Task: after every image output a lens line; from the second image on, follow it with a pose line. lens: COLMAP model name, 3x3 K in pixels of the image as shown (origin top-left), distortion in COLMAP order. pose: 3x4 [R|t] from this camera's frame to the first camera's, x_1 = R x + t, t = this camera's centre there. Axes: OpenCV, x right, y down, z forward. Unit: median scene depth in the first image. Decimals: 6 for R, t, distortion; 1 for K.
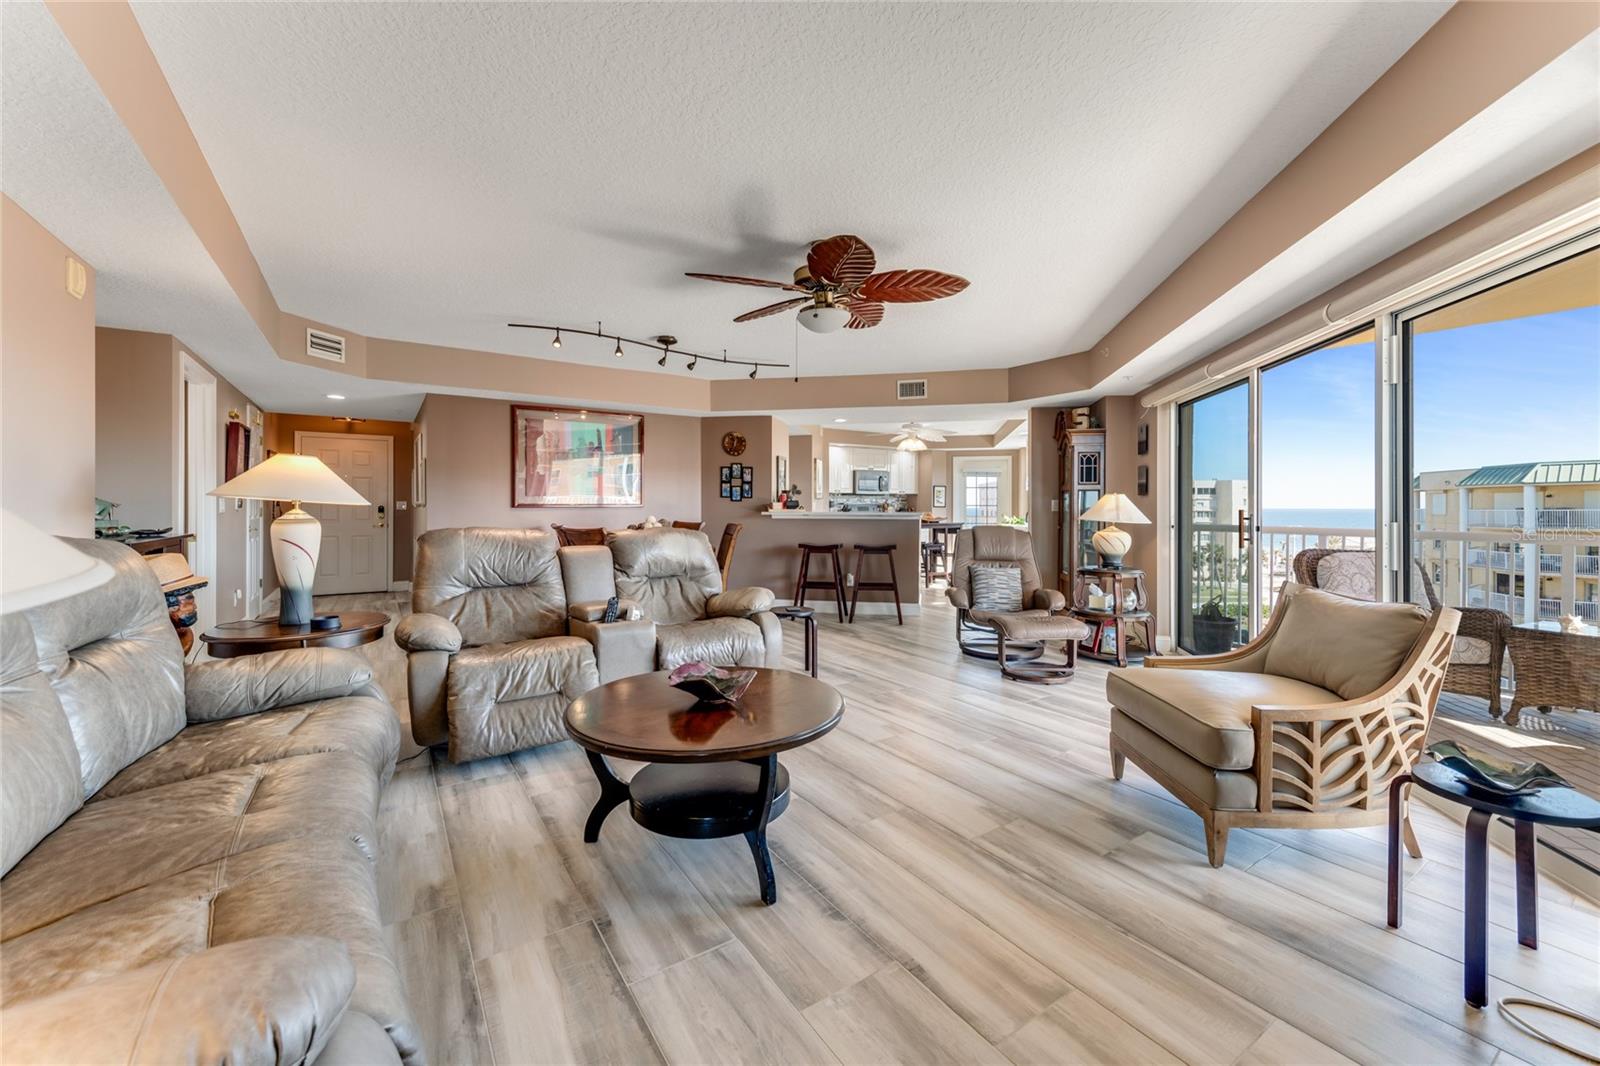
lens RADIAL K [[644.7, 0, 812.0], [0, 644.7, 513.8], [0, 0, 1]] dist [0.012904, -0.001905]
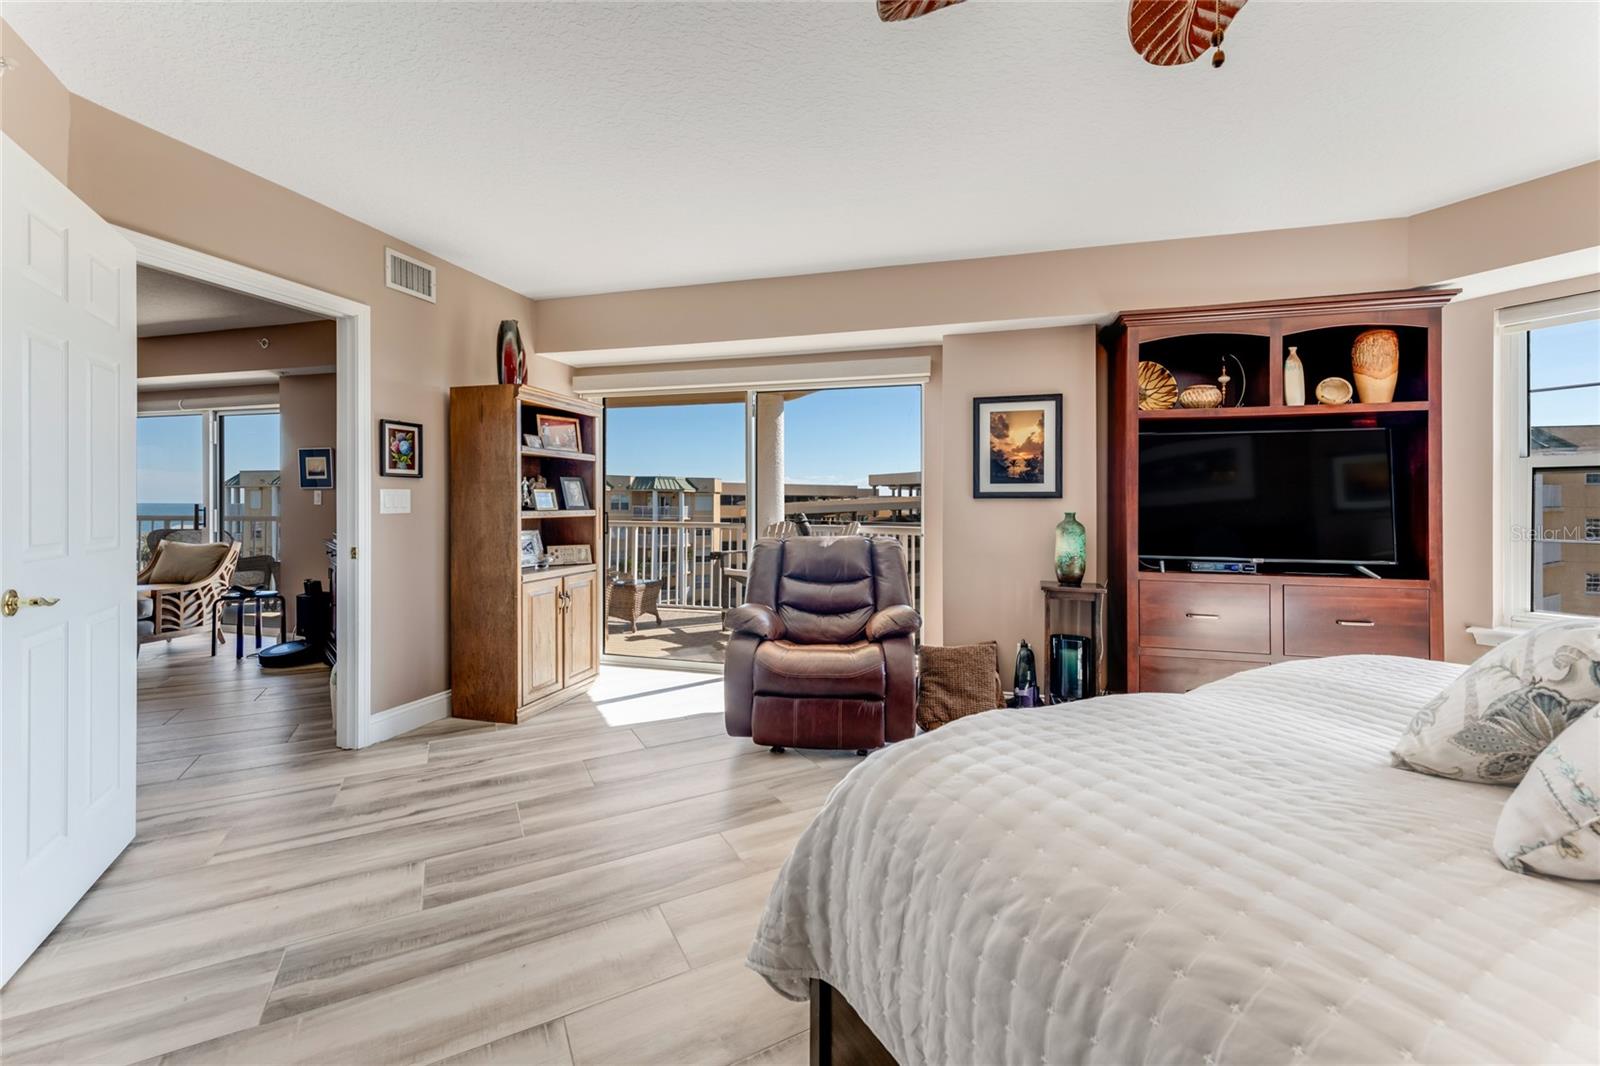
lens RADIAL K [[644.7, 0, 819.2], [0, 644.7, 504.8], [0, 0, 1]] dist [0.012904, -0.001905]
pose [[0.091805, 0.004527, 0.995767, -1.405494], [0.001390, 0.999988, -0.004675, 0.010447], [-0.995776, 0.001813, 0.091797, -1.565824]]
